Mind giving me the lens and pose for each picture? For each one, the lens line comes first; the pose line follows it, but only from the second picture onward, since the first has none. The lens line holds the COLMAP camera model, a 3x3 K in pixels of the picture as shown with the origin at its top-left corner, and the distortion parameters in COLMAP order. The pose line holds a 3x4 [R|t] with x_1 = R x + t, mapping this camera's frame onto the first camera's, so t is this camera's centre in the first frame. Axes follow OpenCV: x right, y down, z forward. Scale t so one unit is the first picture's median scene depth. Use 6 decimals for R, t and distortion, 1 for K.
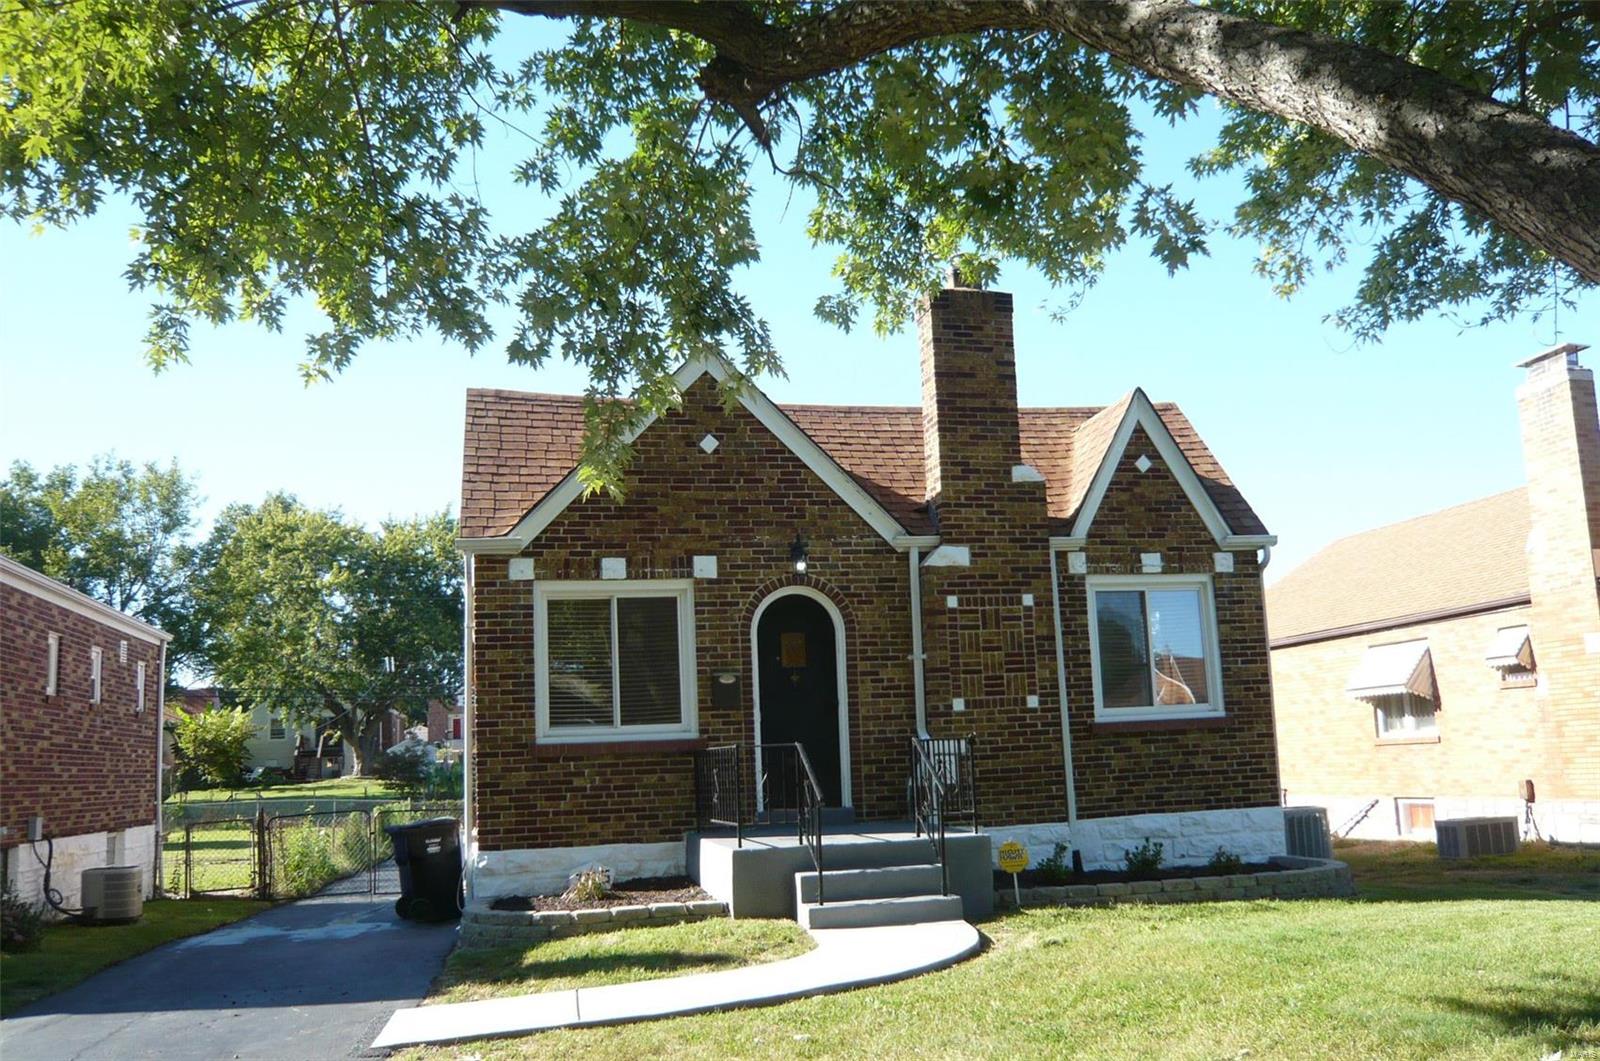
lens RADIAL K [[1347.3, 0, 802.0], [0, 1347.3, 539.5], [0, 0, 1]] dist [-0.071824, 0.008145]
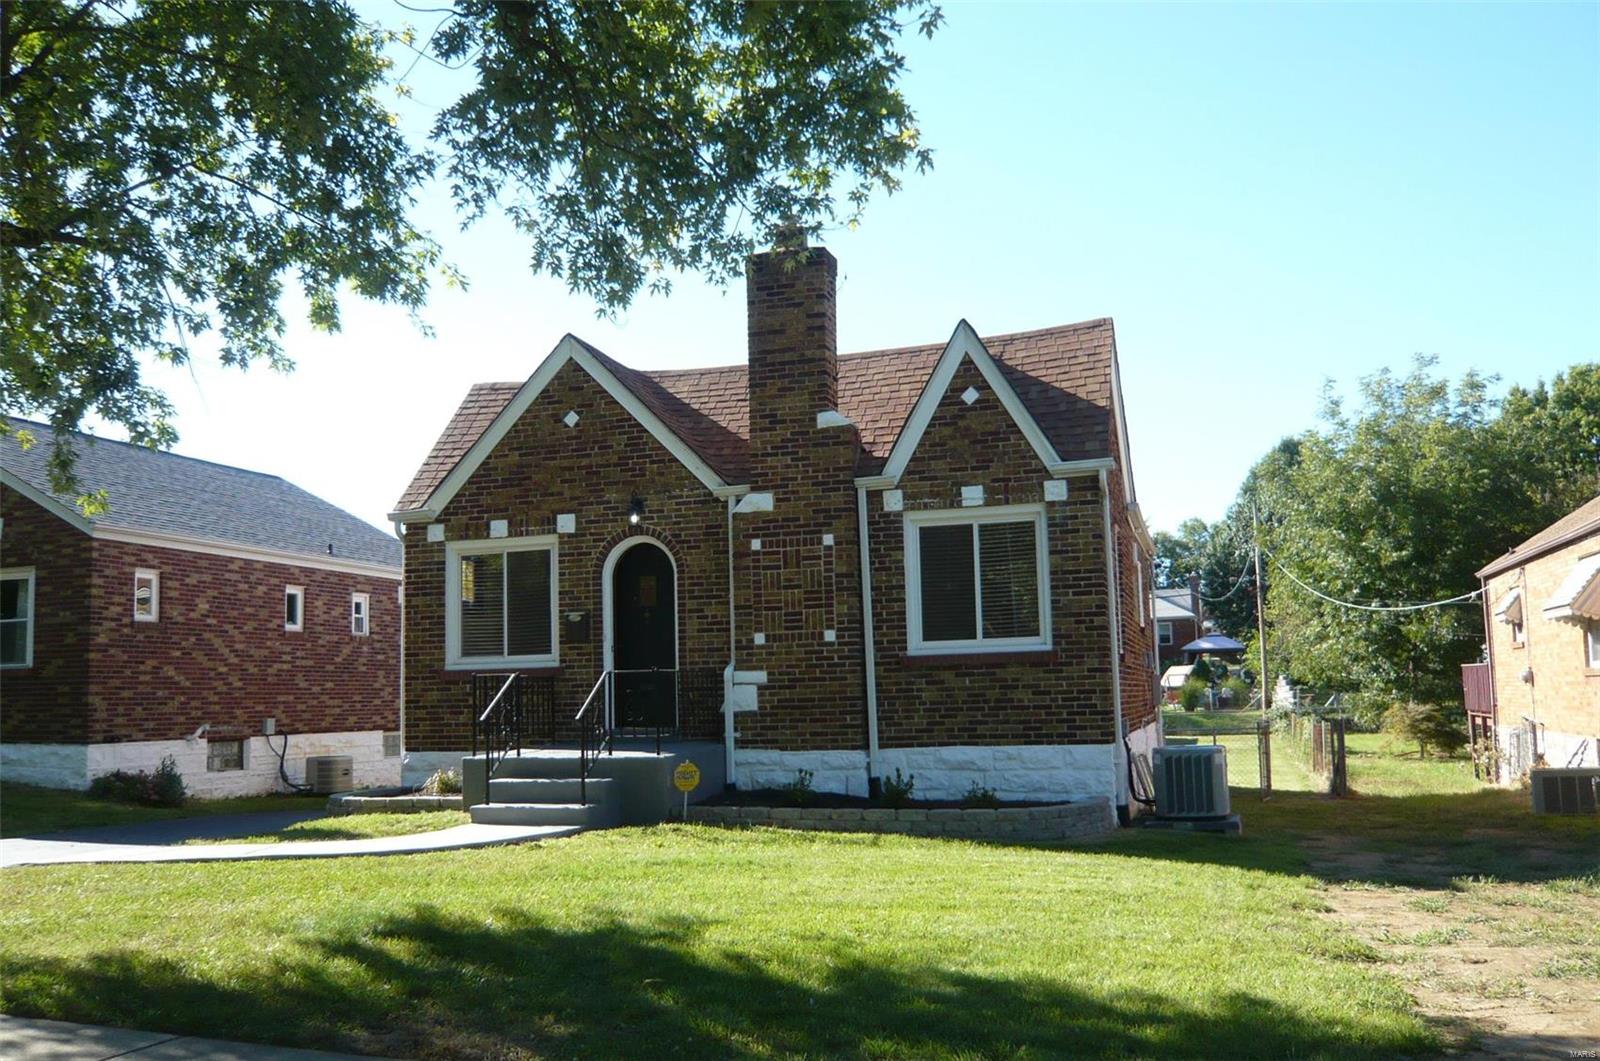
lens RADIAL K [[1347.3, 0, 801.1], [0, 1347.3, 523.5], [0, 0, 1]] dist [-0.071824, 0.008145]
pose [[0.860246, -0.043597, -0.508012, 0.692853], [0.070633, 0.996921, 0.034052, -0.005298], [0.504963, -0.065175, 0.860677, 0.079756]]
